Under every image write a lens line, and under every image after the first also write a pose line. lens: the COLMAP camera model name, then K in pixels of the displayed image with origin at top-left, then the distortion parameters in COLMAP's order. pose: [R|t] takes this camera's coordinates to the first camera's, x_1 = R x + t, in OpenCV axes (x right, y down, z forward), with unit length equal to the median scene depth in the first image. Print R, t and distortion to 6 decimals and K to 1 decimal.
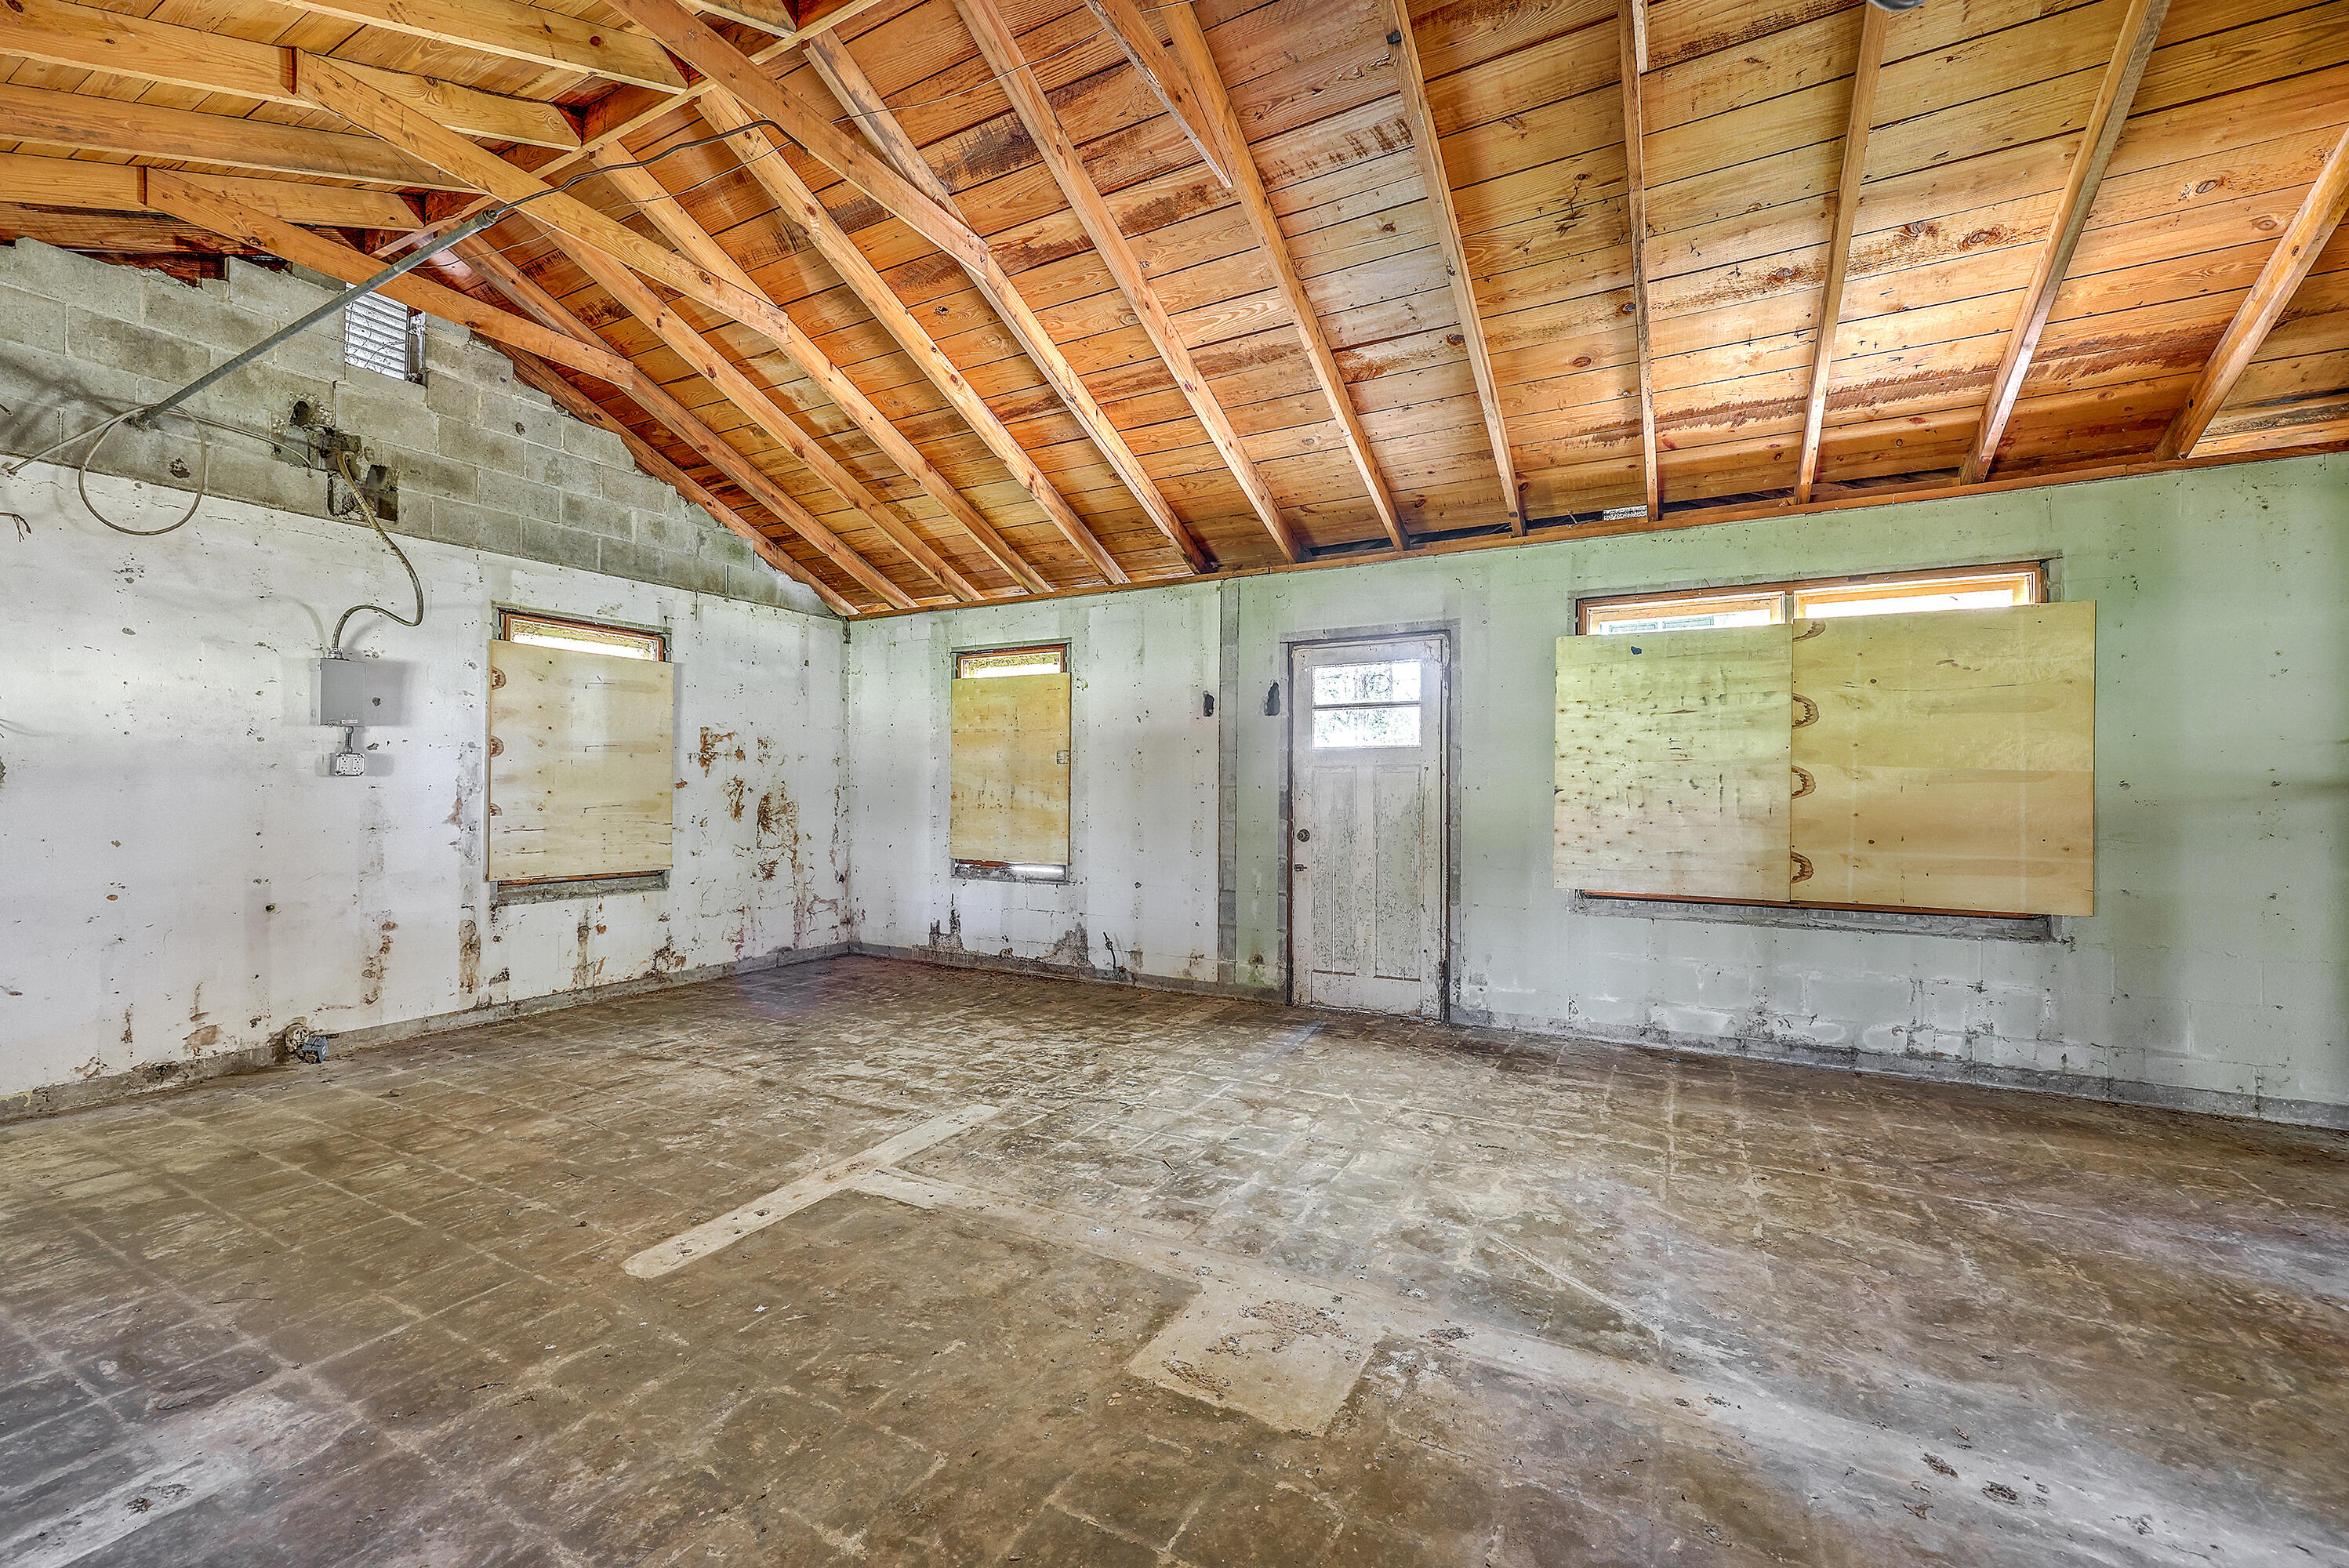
lens RADIAL K [[958.7, 0, 1174.7], [0, 958.7, 771.6], [0, 0, 1]] dist [0.000533, 0.000454]
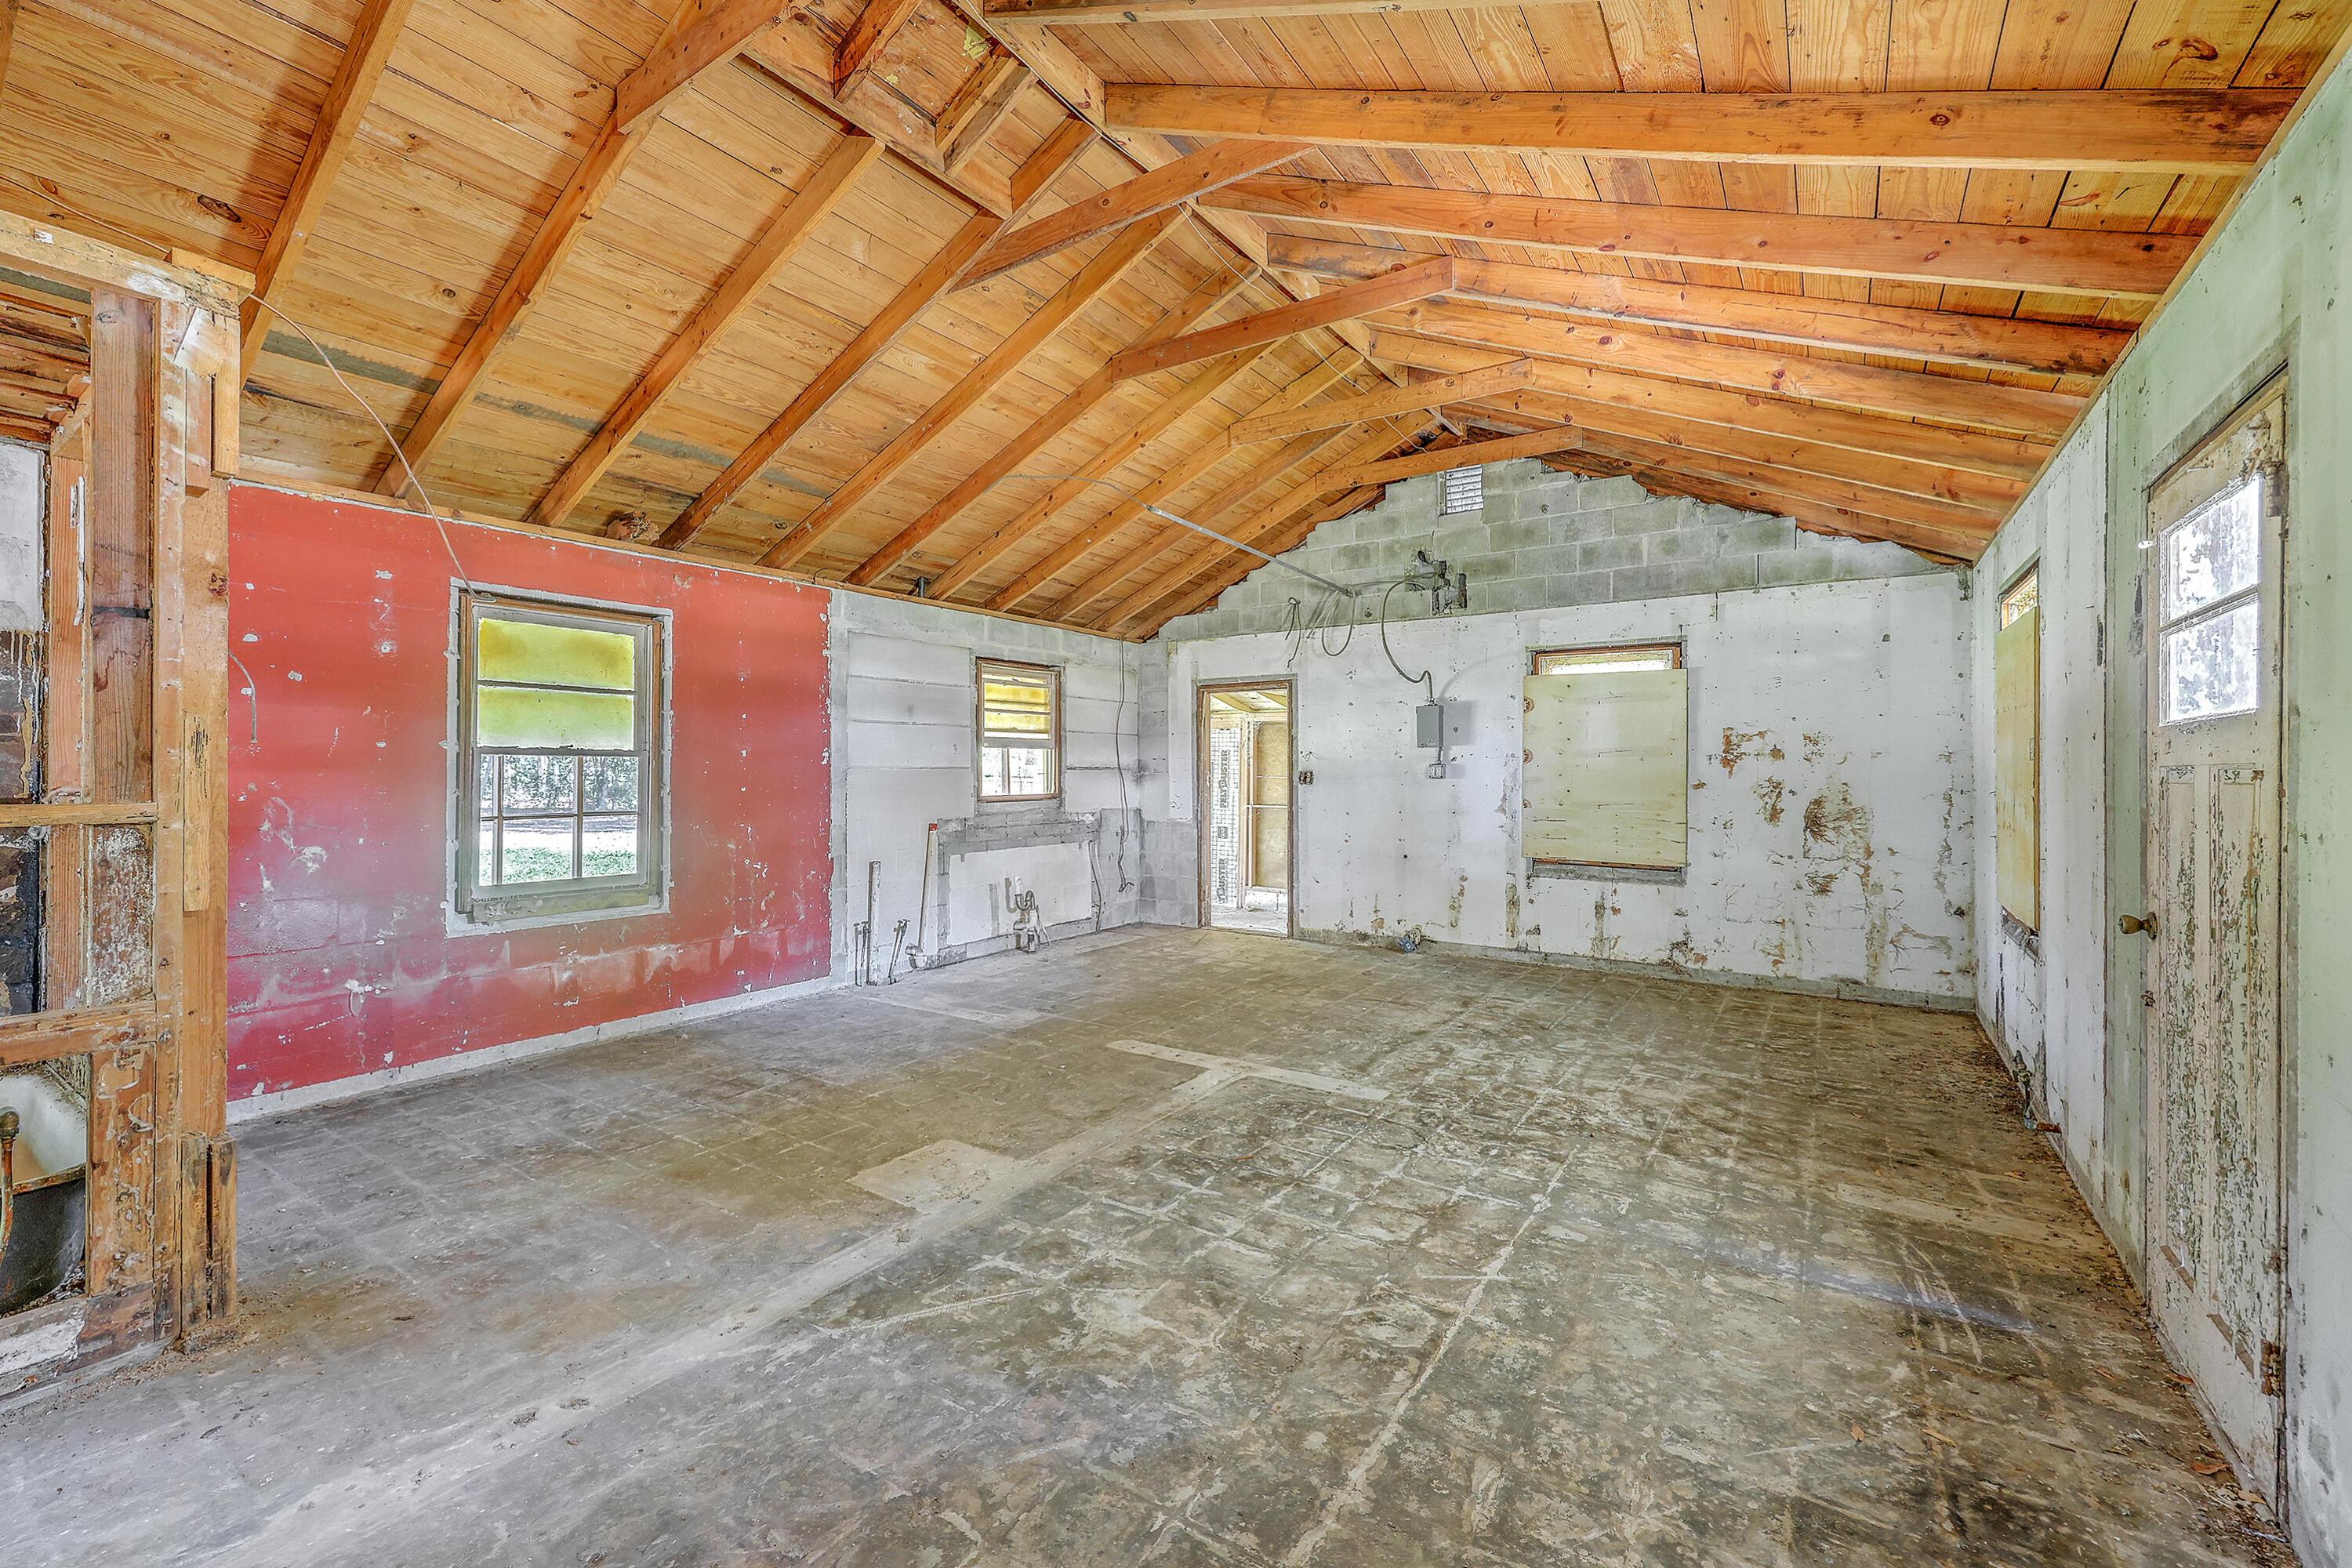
lens RADIAL K [[959.9, 0, 1176.2], [0, 959.9, 771.6], [0, 0, 1]] dist [0.000533, 0.000454]
pose [[-0.106328, 0.001346, -0.994330, 0.794359], [0.014905, 0.999889, -0.000240, -0.013945], [0.994219, -0.014846, -0.106337, 0.786987]]
